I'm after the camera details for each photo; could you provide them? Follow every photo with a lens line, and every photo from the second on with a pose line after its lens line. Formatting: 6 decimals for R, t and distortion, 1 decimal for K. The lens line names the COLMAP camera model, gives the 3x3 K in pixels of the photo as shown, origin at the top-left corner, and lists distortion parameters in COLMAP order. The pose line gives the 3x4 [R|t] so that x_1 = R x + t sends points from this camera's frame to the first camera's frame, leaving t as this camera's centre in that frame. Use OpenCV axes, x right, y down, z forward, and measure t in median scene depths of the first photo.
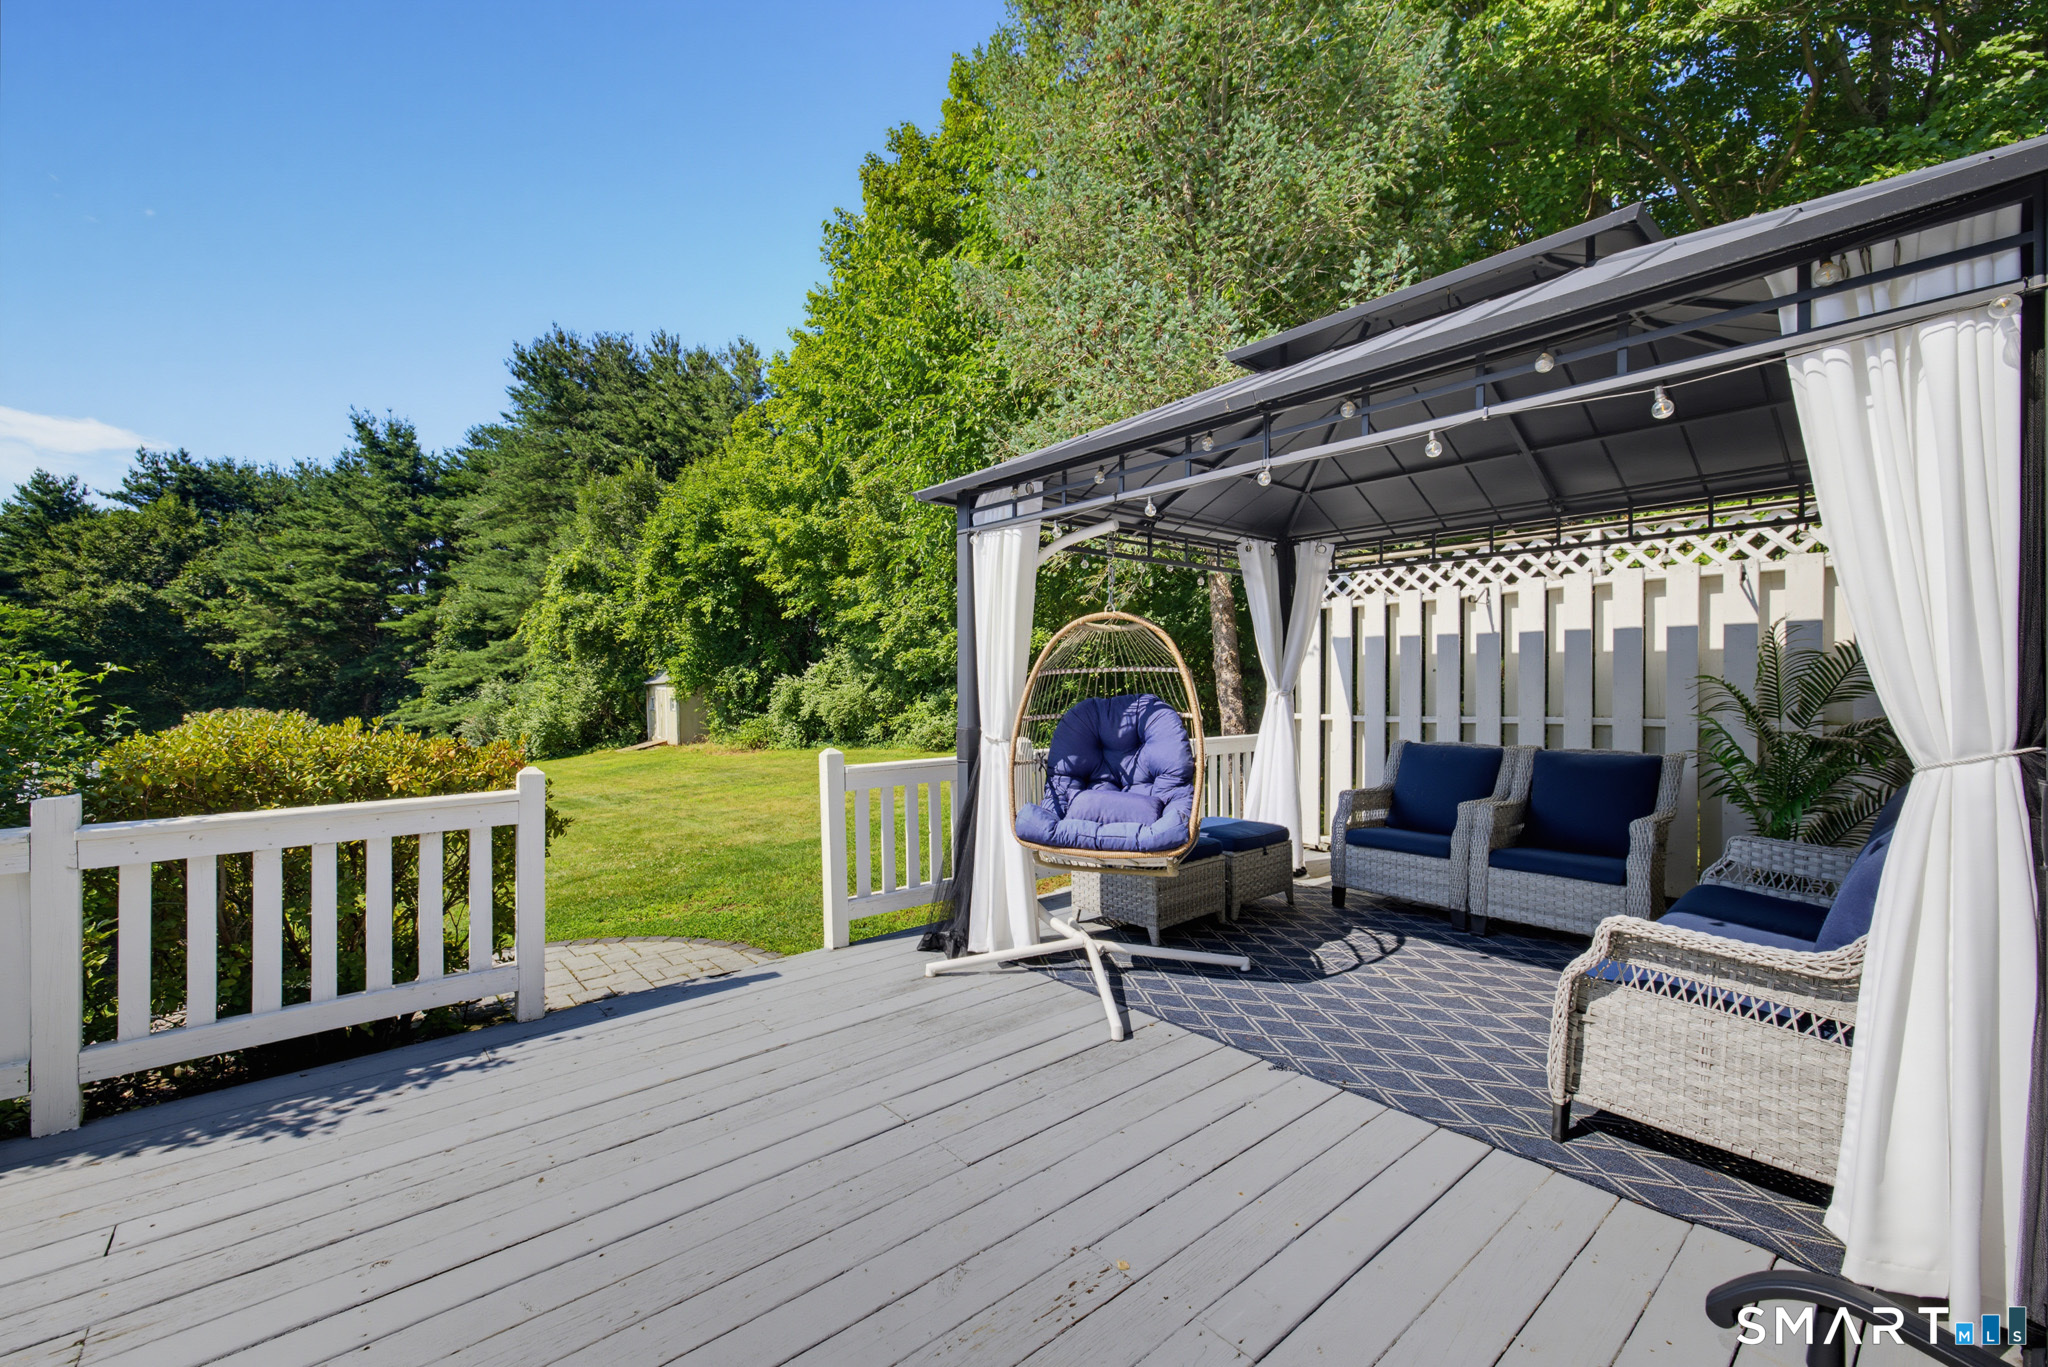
lens RADIAL K [[858.3, 0, 1029.9], [0, 858.3, 680.2], [0, 0, 1]] dist [0.004467, -0.001133]
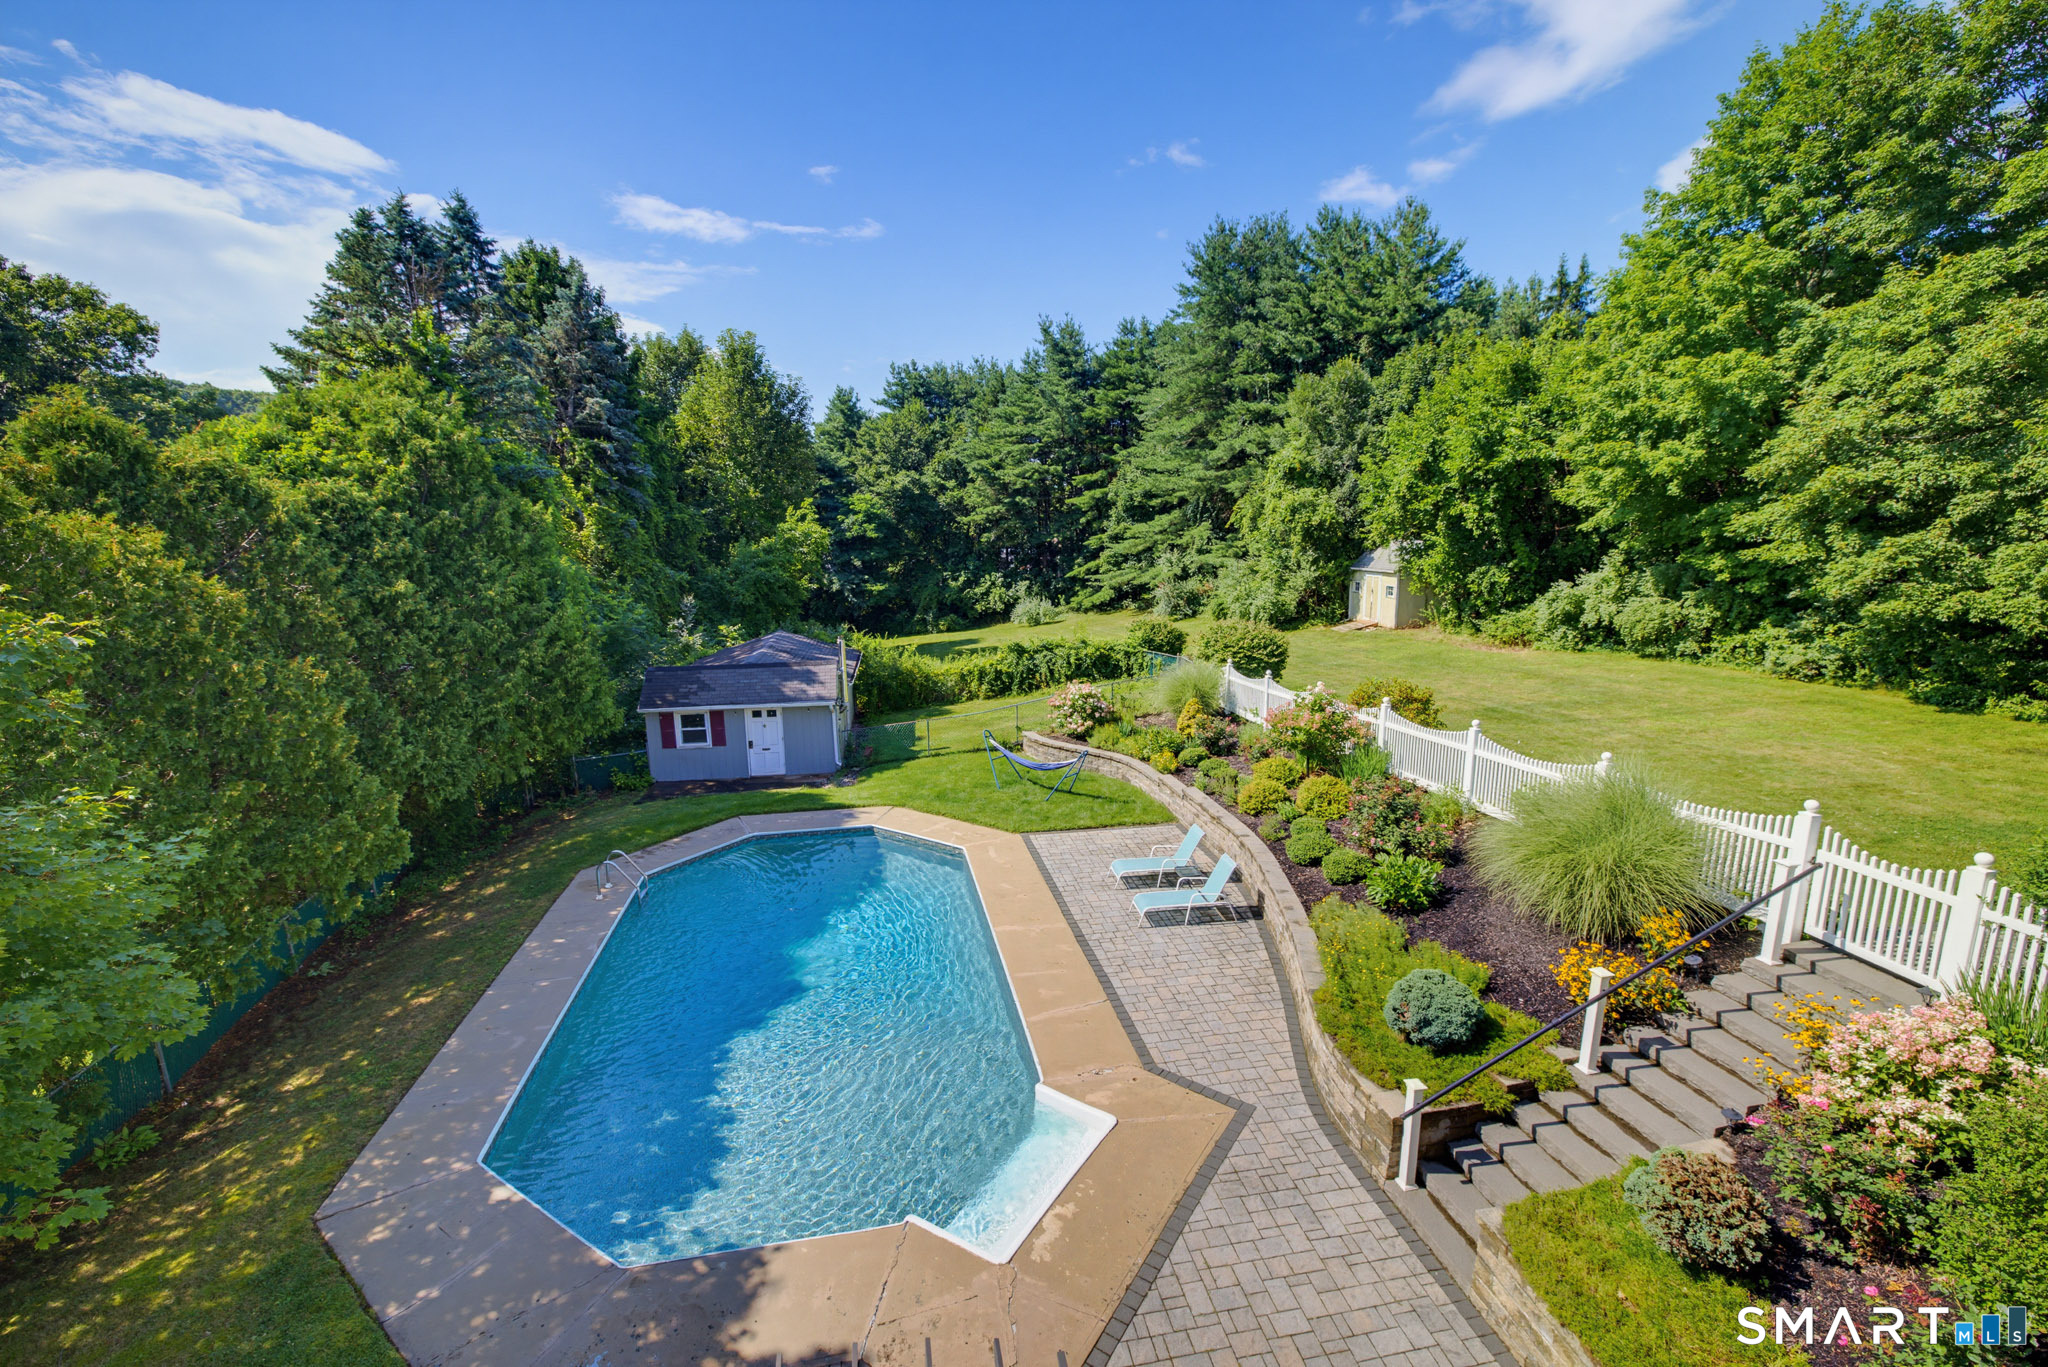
lens RADIAL K [[858.3, 0, 1014.1], [0, 858.3, 690.8], [0, 0, 1]] dist [0.004467, -0.001133]
pose [[0.860790, 0.101191, -0.498799, -0.166798], [0.003832, 0.978720, 0.205165, -0.049540], [0.508945, -0.178516, 0.842085, -0.143475]]
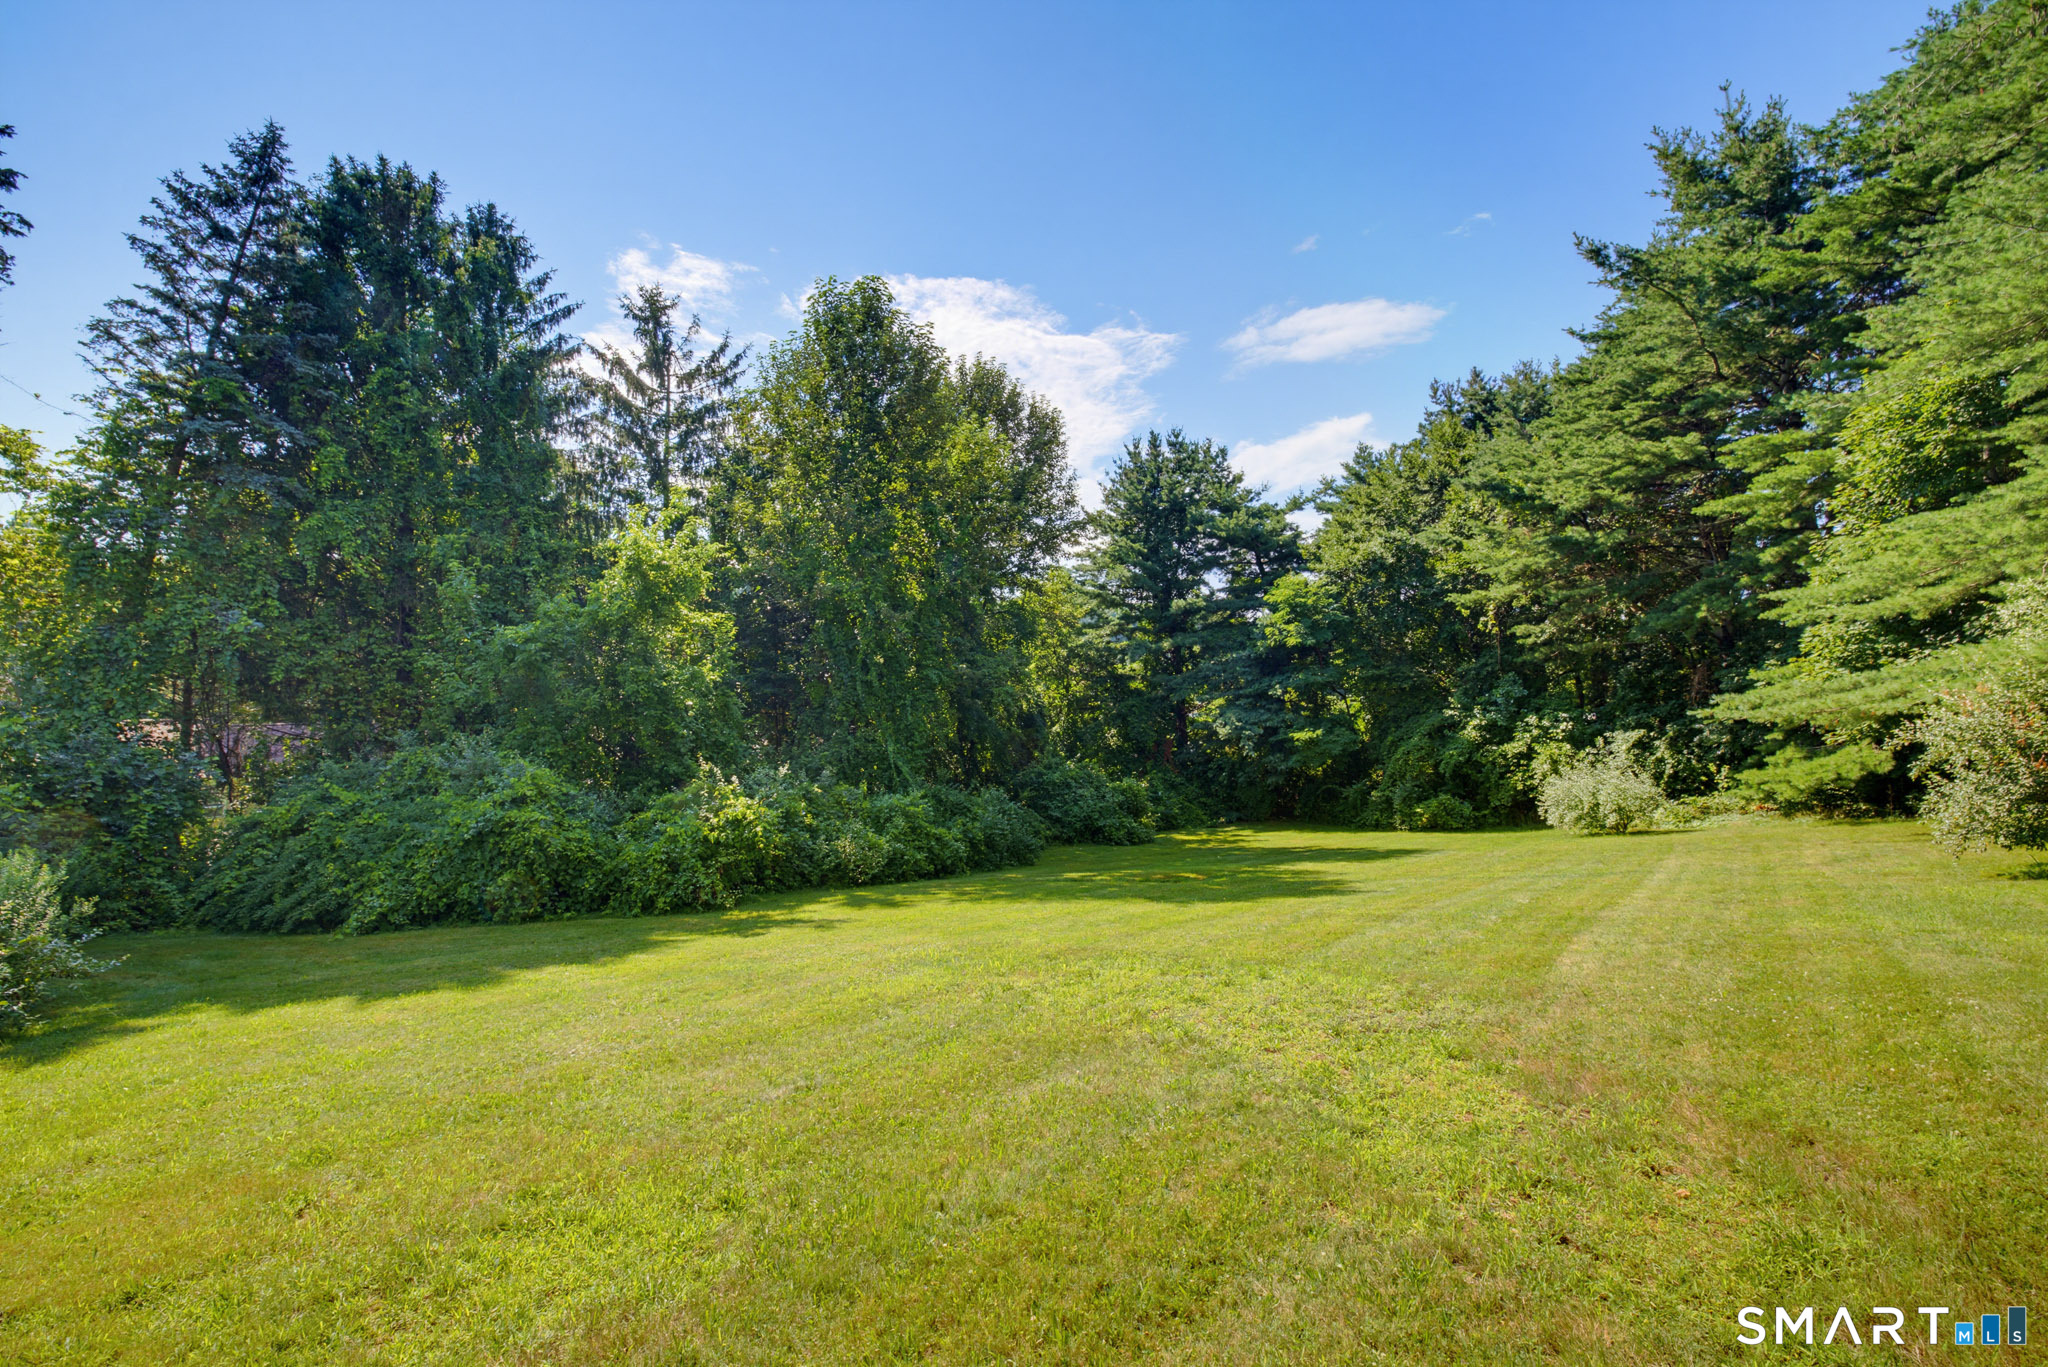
lens RADIAL K [[821.5, 0, 1034.0], [0, 821.5, 691.0], [0, 0, 1]] dist [-0.001494, -0.000022]
pose [[0.166953, -0.013434, -0.985873, -0.372714], [0.015130, 0.999824, -0.011062, 0.033448], [0.985849, -0.013070, 0.167127, 0.558782]]
